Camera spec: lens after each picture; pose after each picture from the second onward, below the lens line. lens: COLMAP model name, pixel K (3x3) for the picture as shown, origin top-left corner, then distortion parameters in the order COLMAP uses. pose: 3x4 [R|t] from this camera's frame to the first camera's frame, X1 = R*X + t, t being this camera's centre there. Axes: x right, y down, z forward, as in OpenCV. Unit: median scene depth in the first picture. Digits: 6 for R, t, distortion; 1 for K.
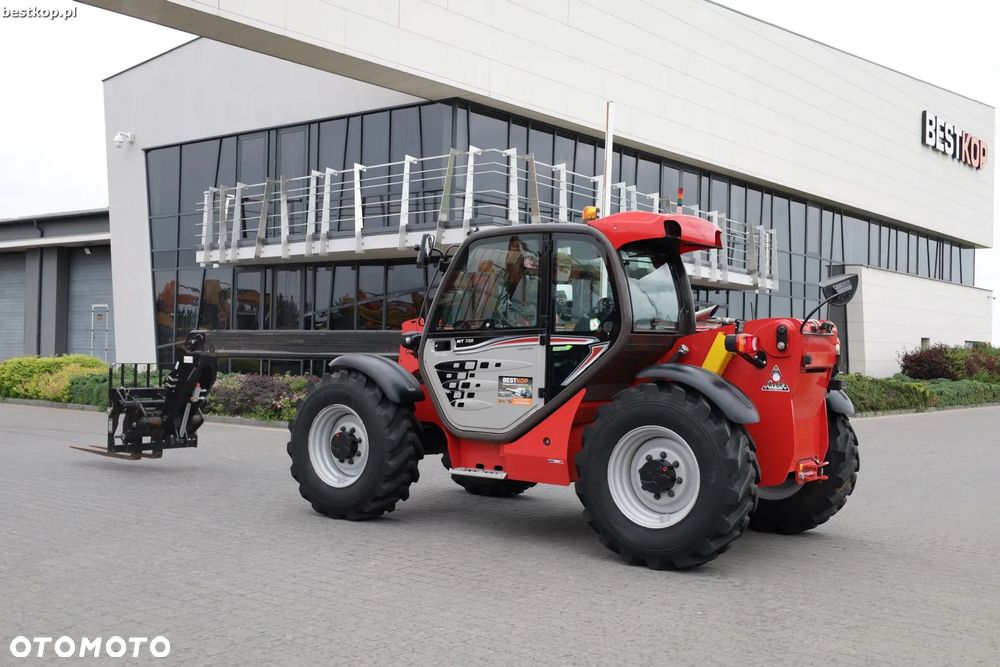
lens RADIAL K [[1096.7, 0, 502.3], [0, 1096.7, 332.3], [0, 0, 1]] dist [0.012886, 0.000000]
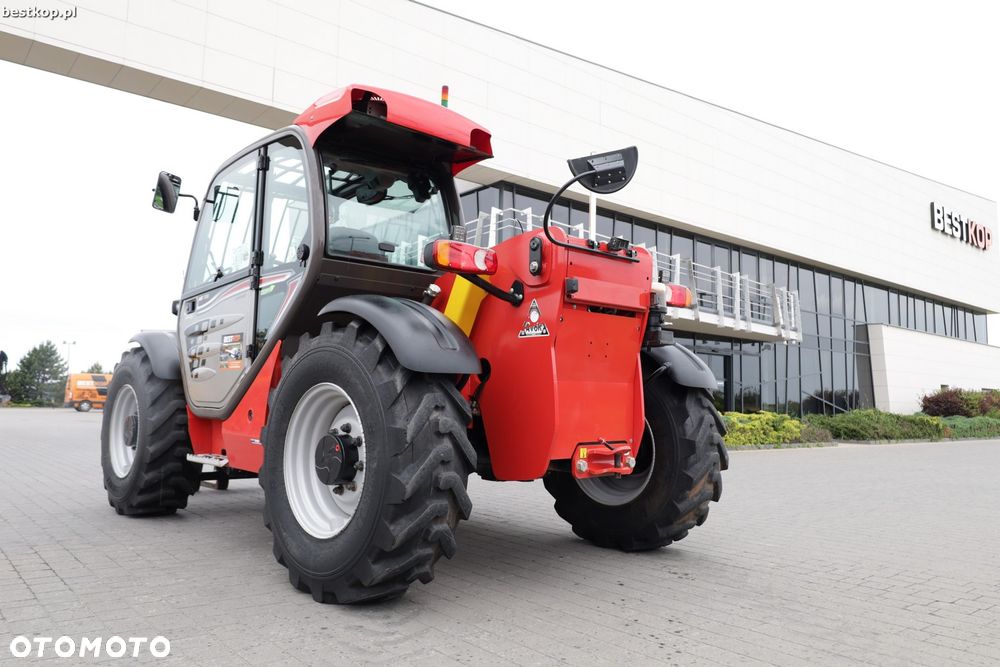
lens RADIAL K [[727.1, 0, 484.0], [0, 727.1, 331.7], [0, 0, 1]] dist [-0.001161, -0.014309]
pose [[0.977194, -0.021425, -0.211263, 0.103941], [0.002858, 0.996134, -0.087805, 0.029614], [0.212328, 0.085199, 0.973477, 0.185167]]
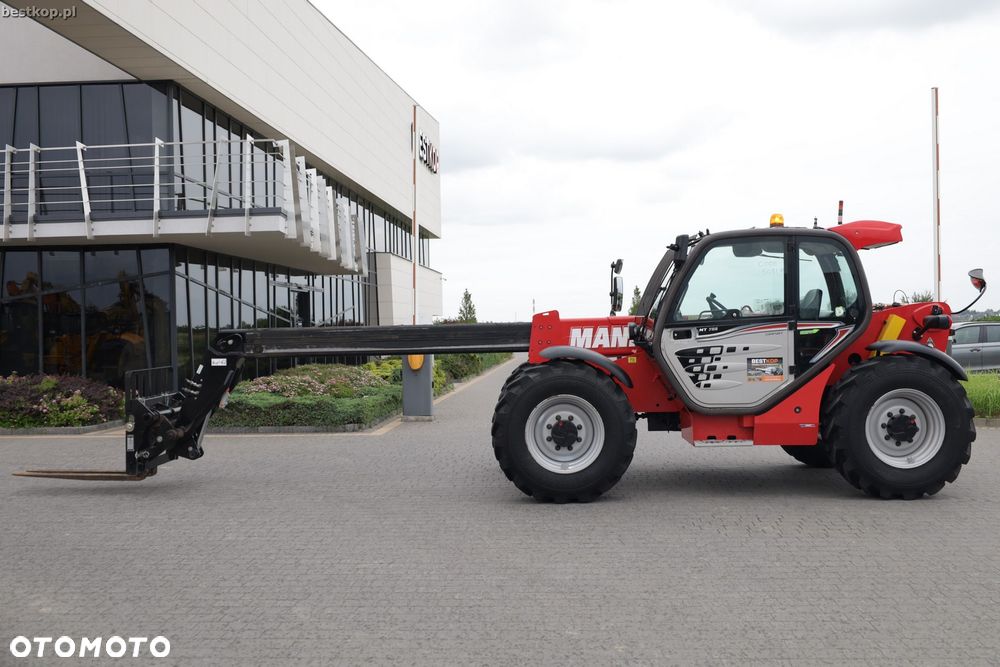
lens RADIAL K [[982.2, 0, 512.5], [0, 982.2, 333.3], [0, 0, 1]] dist [0.001696, 0.000000]
pose [[0.817071, -0.042167, 0.574993, -0.283896], [0.027371, 0.999034, 0.034370, -0.010303], [-0.575887, -0.012345, 0.817436, 0.102526]]
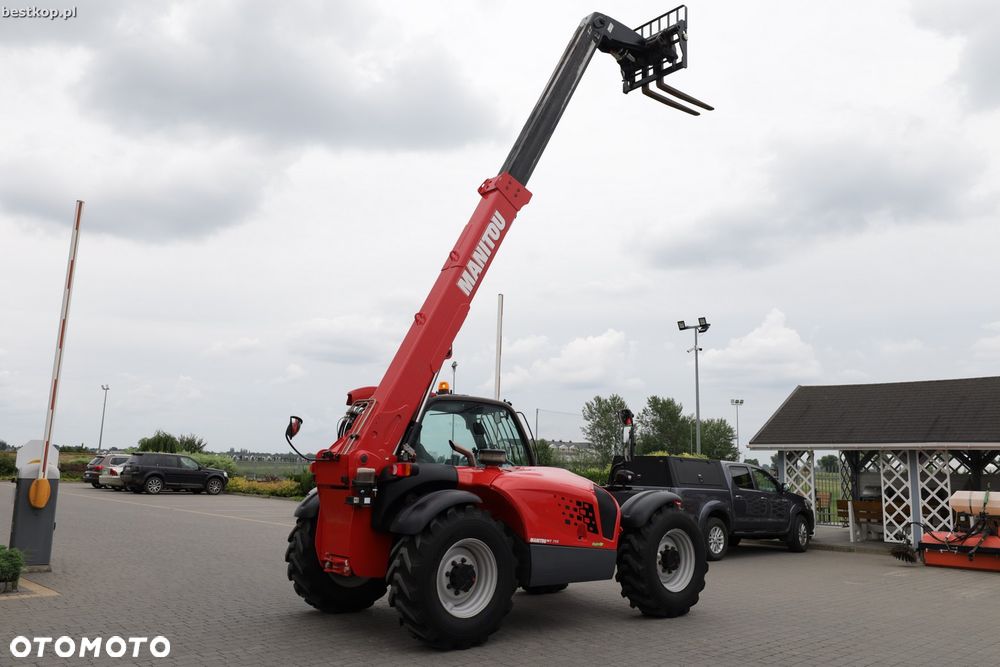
lens RADIAL K [[802.4, 0, 493.1], [0, 802.4, 336.5], [0, 0, 1]] dist [-0.009555, -0.012306]
pose [[0.139497, 0.134218, 0.981084, -0.375591], [-0.037813, 0.990771, -0.130166, -0.011277], [-0.989500, -0.018940, 0.143284, 0.388410]]
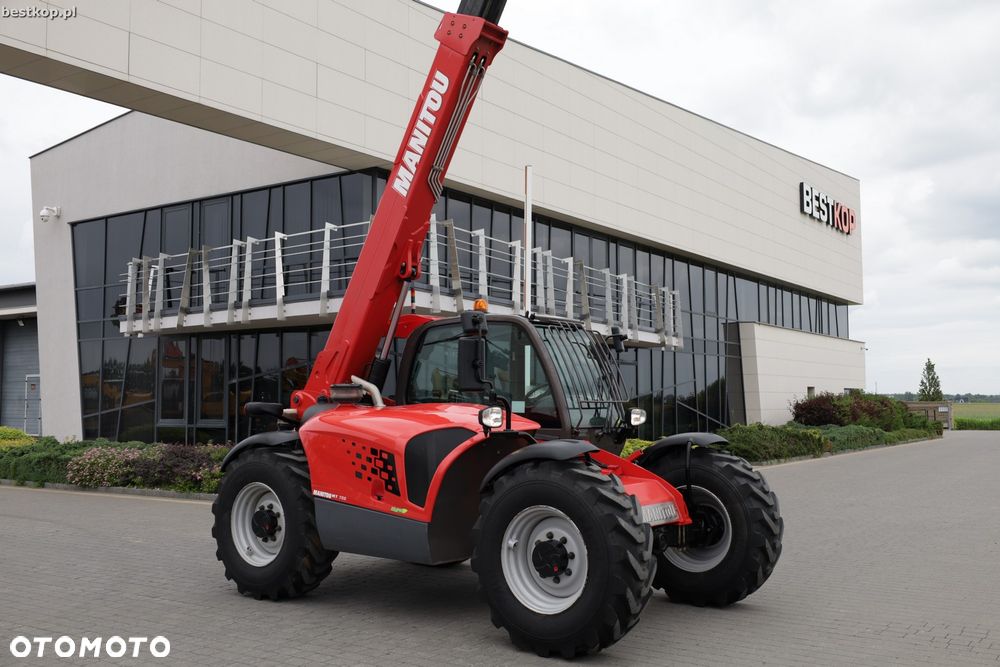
lens RADIAL K [[982.2, 0, 504.8], [0, 982.2, 328.5], [0, 0, 1]] dist [0.001696, 0.000000]
pose [[0.996406, -0.020419, 0.082204, -0.000382], [0.025313, 0.997941, -0.058935, -0.005826], [-0.080832, 0.060804, 0.994871, 0.080582]]
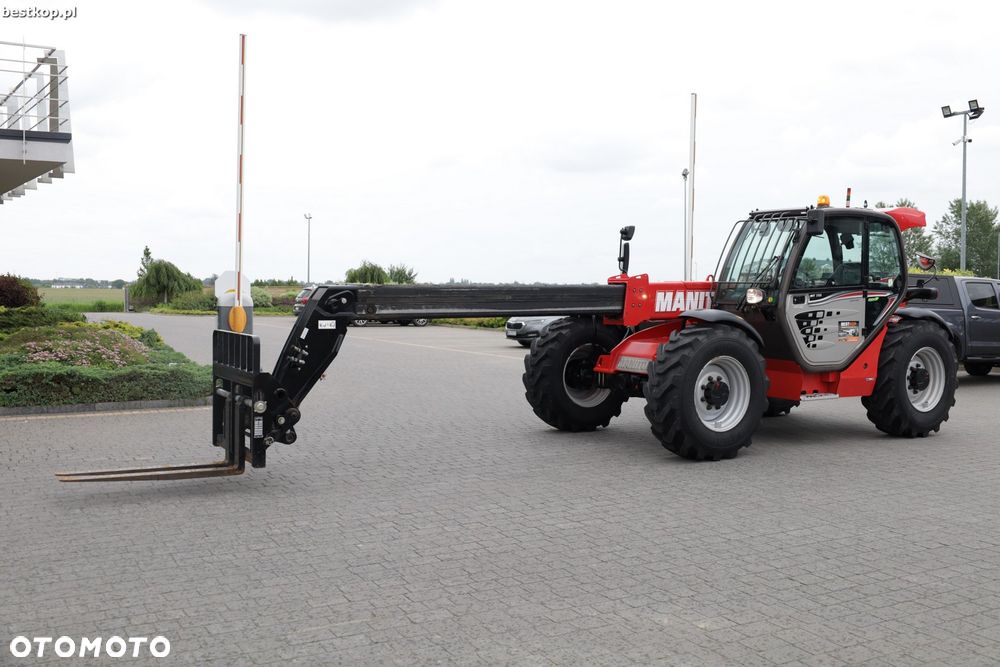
lens RADIAL K [[938.9, 0, 494.6], [0, 938.9, 328.0], [0, 0, 1]] dist [0.011562, 0.000000]
pose [[0.392774, -0.061335, 0.917587, -0.426812], [-0.011072, 0.997386, 0.071409, -0.010214], [-0.919568, -0.038207, 0.391069, 0.330289]]
